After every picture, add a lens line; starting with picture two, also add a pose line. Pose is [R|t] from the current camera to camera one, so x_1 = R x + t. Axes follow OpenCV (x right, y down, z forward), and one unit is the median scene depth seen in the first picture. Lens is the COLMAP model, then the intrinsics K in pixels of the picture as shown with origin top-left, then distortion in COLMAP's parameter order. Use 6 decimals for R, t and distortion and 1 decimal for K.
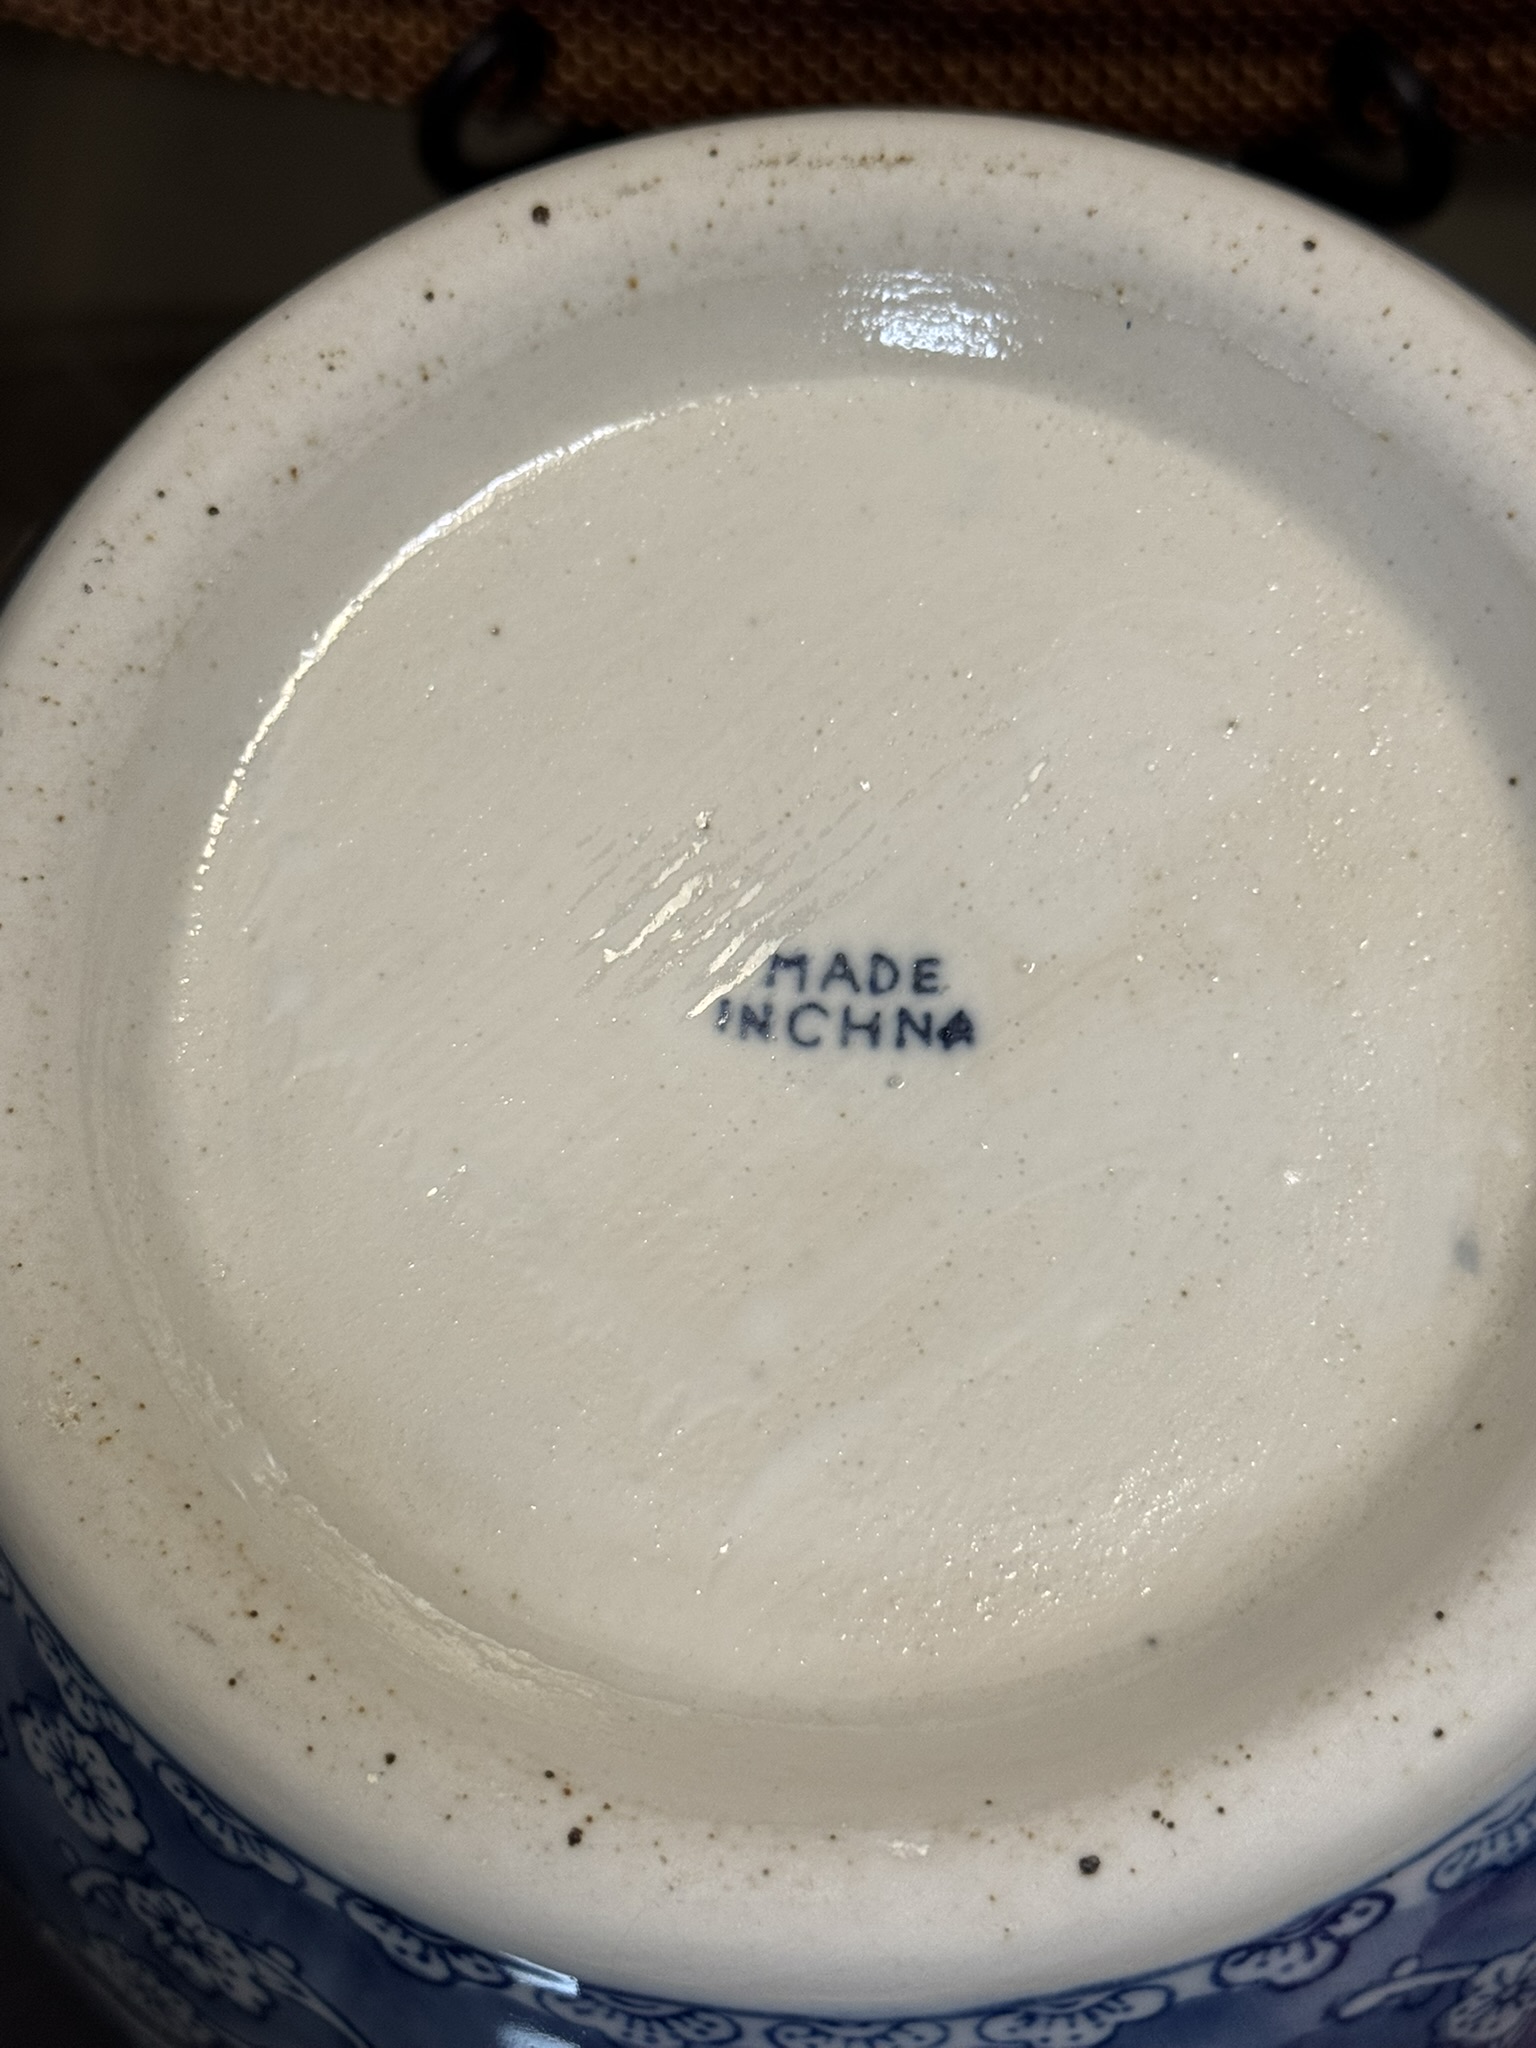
lens RADIAL K [[3018.3, 0, 772.0], [0, 3018.3, 960.8], [0, 0, 1]] dist [0.163574, -0.153278]
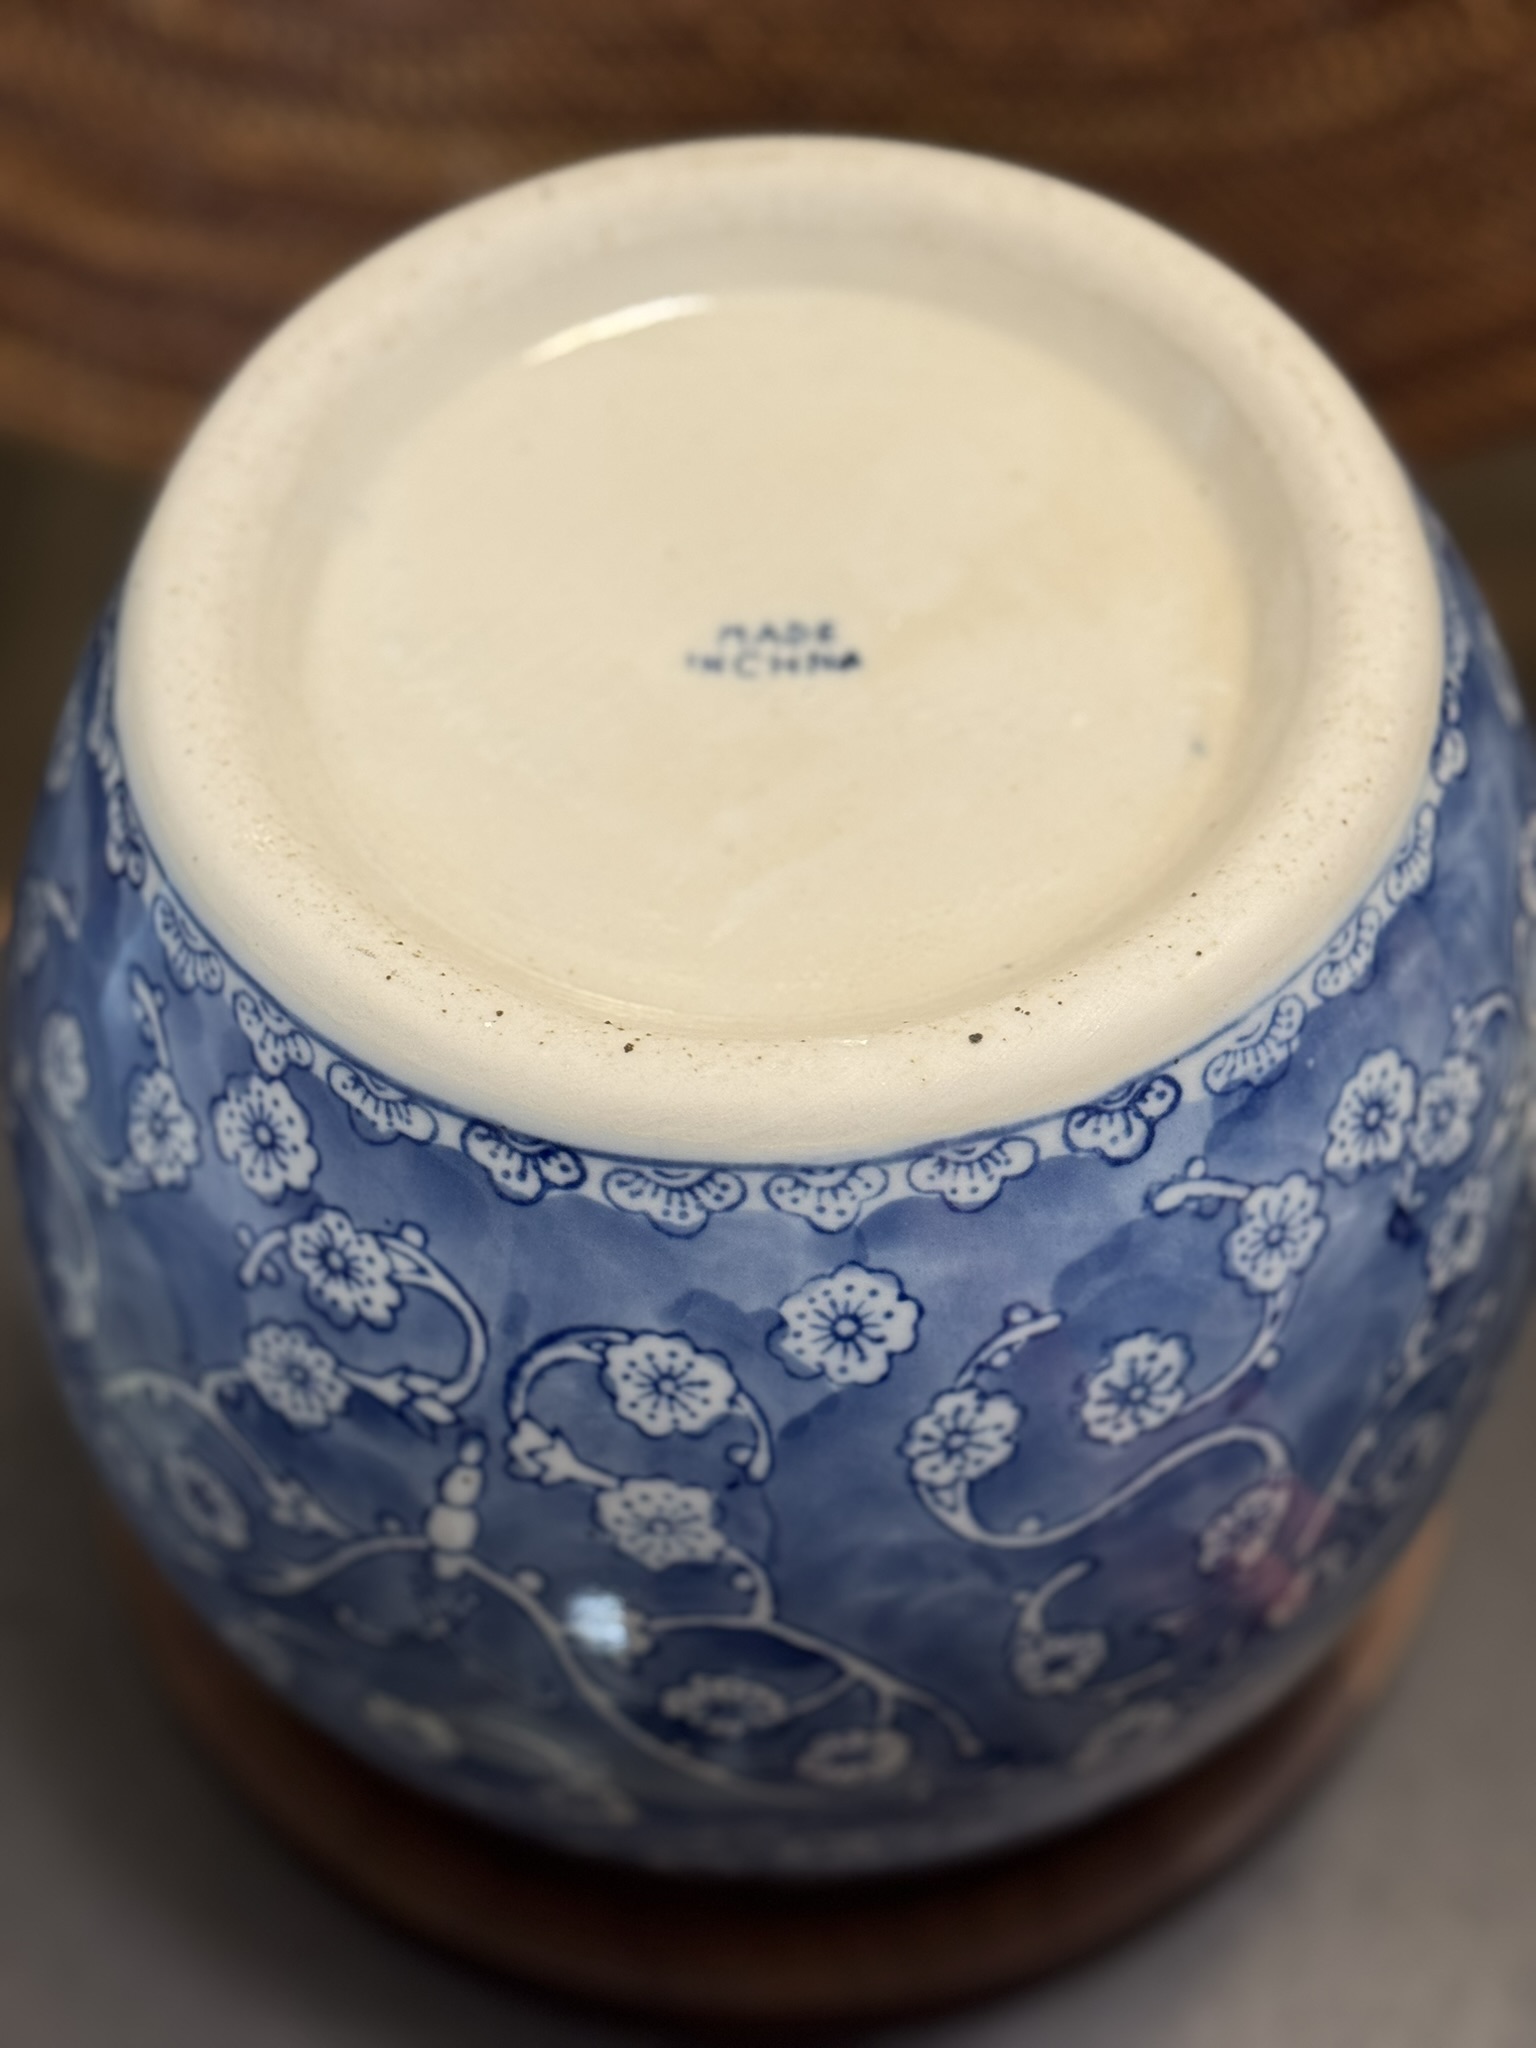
lens RADIAL K [[3018.3, 0, 772.0], [0, 3018.3, 960.8], [0, 0, 1]] dist [0.163574, -0.153278]
pose [[0.997163, -0.035712, 0.066260, -0.087675], [0.054528, 0.949557, -0.308818, 0.679205], [-0.051889, 0.311555, 0.948810, -0.387885]]
